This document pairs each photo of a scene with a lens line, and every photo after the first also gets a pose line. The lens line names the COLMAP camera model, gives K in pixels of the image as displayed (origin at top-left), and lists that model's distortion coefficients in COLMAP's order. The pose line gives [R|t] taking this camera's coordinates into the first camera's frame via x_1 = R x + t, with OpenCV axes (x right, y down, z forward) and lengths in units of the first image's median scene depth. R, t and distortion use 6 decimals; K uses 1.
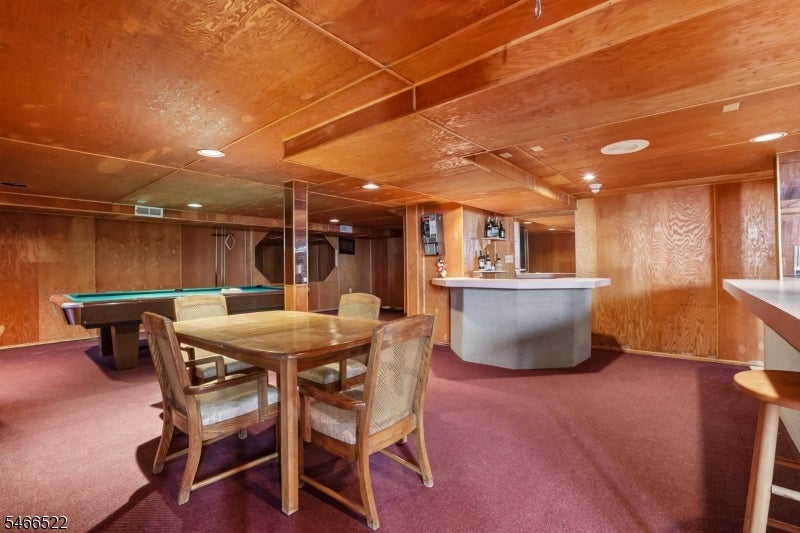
lens RADIAL K [[364.6, 0, 400.0], [0, 364.6, 266.5], [0, 0, 1]] dist [-0.063445, 0.030281]
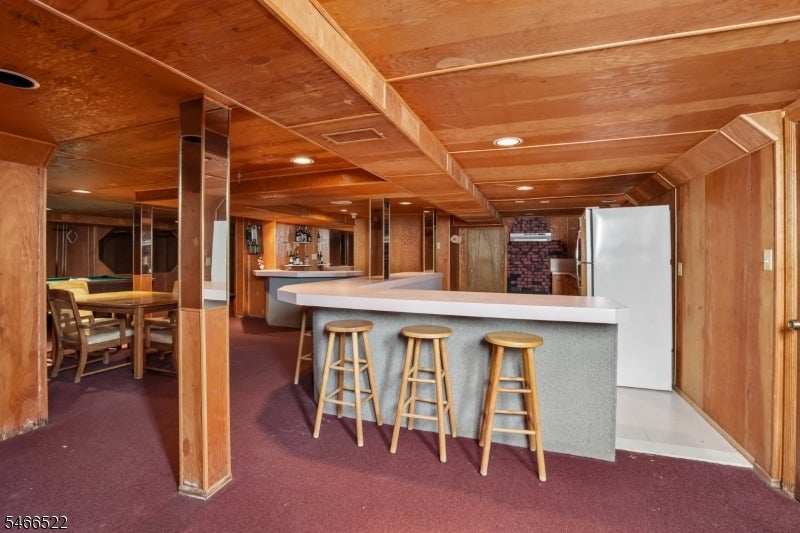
lens RADIAL K [[364.6, 0, 400.0], [0, 364.6, 266.5], [0, 0, 1]] dist [-0.063445, 0.030281]
pose [[0.939550, 0.006055, 0.342359, 0.140675], [-0.015196, 0.999596, 0.024022, -0.023765], [-0.342075, -0.027772, 0.939262, -0.495020]]
